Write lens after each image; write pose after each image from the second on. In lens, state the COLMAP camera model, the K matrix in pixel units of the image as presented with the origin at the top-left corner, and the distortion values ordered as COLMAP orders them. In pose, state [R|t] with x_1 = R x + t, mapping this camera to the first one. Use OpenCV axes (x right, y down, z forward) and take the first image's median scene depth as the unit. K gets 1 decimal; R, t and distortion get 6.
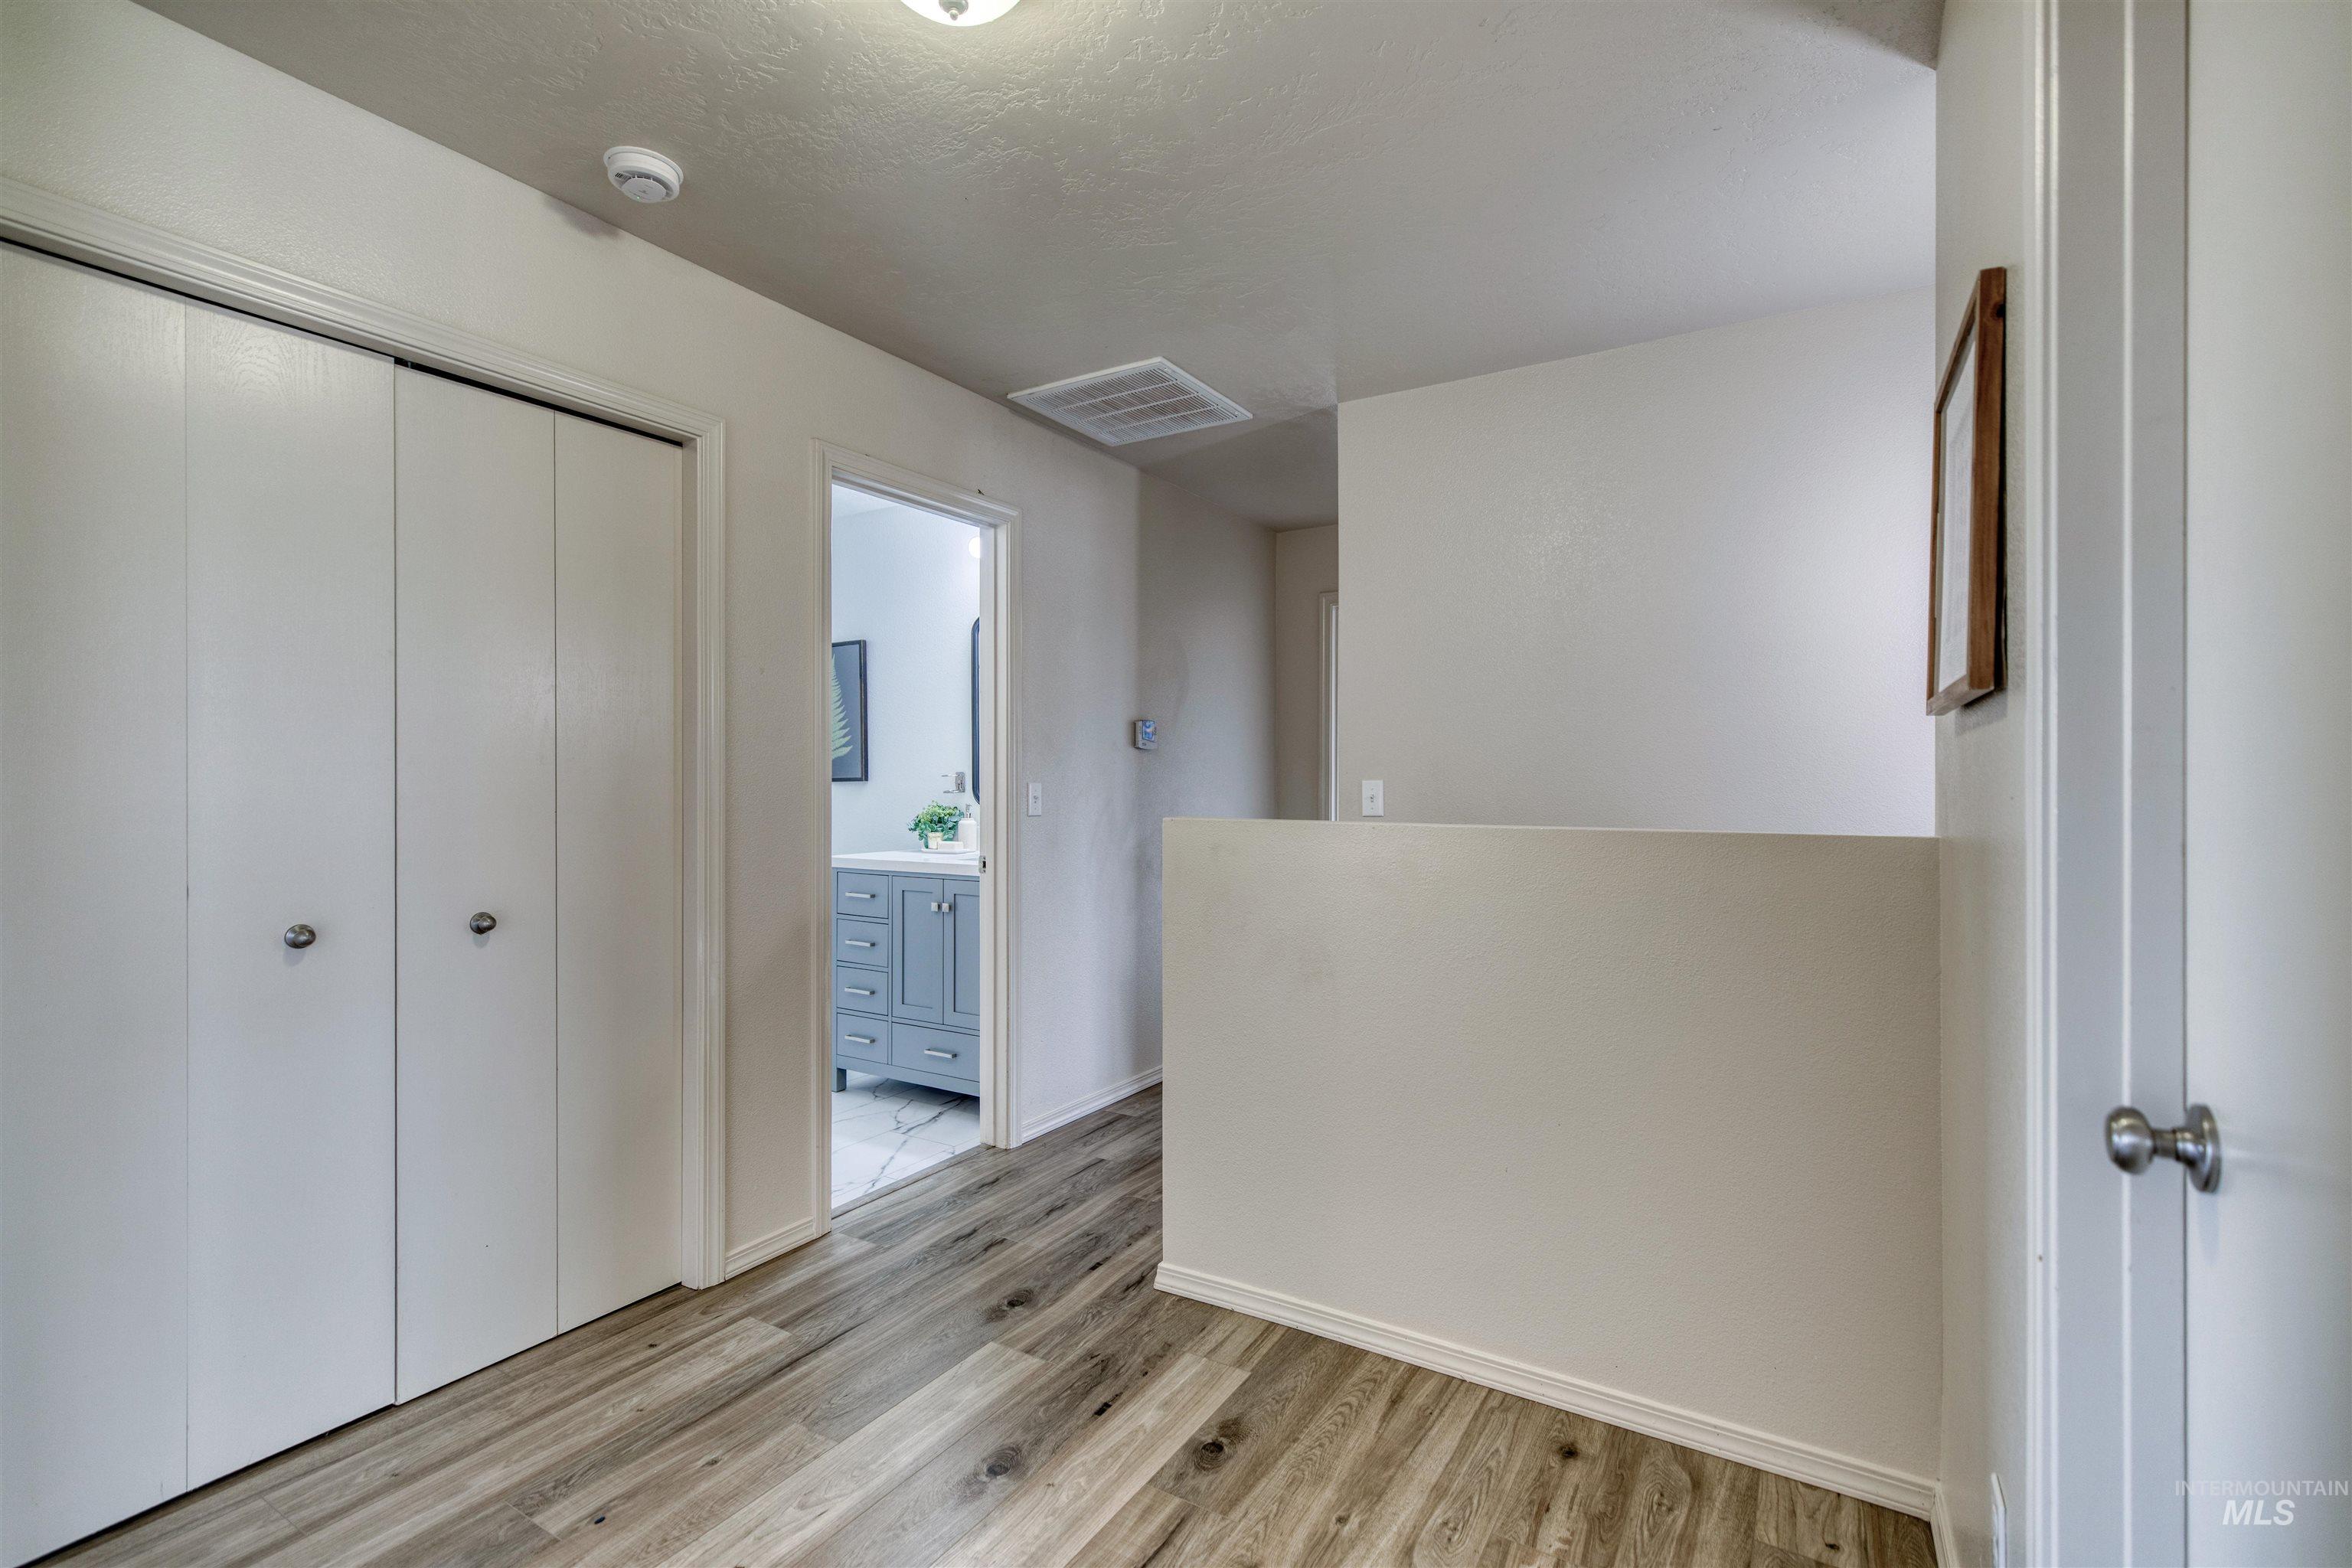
lens RADIAL K [[1058.9, 0, 1180.0], [0, 1058.9, 787.4], [0, 0, 1]] dist [0.004964, 0.000324]
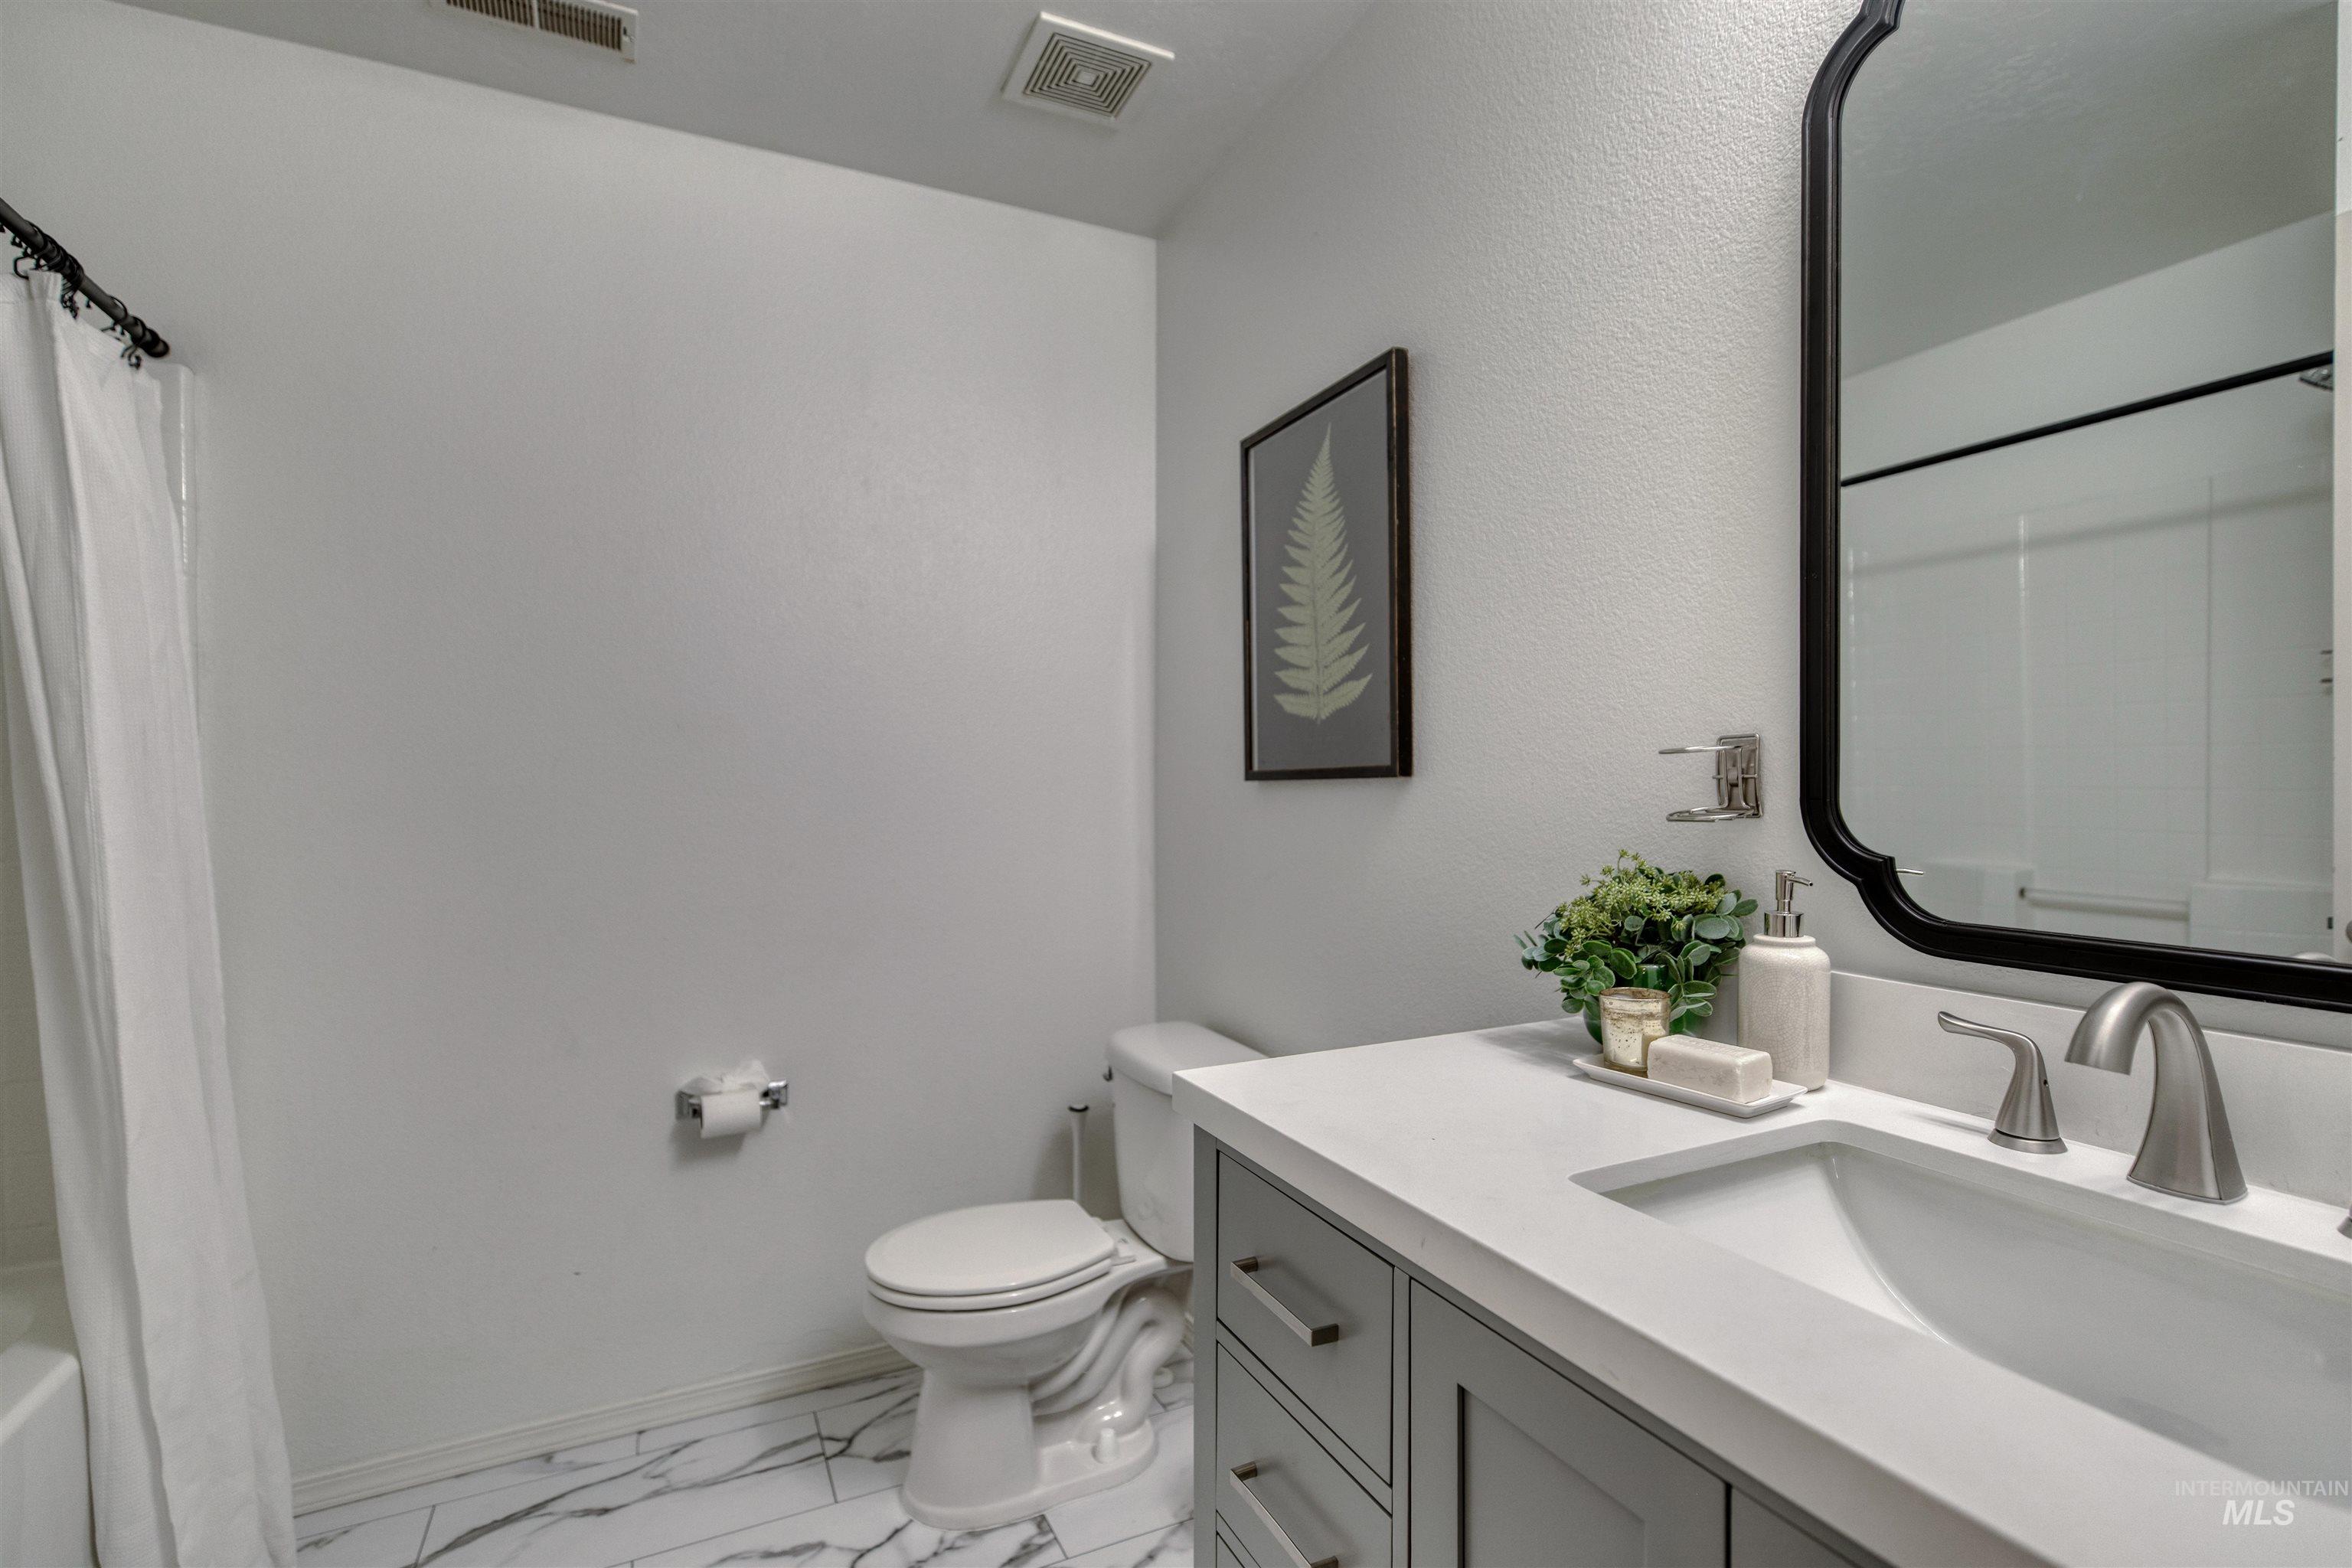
lens RADIAL K [[1058.9, 0, 1182.9], [0, 1058.9, 786.3], [0, 0, 1]] dist [0.004964, 0.000324]
pose [[0.825387, 0.002158, -0.564563, -0.176533], [-0.003656, 0.999992, -0.001522, -0.002029], [0.564555, 0.003320, 0.825389, 0.730546]]
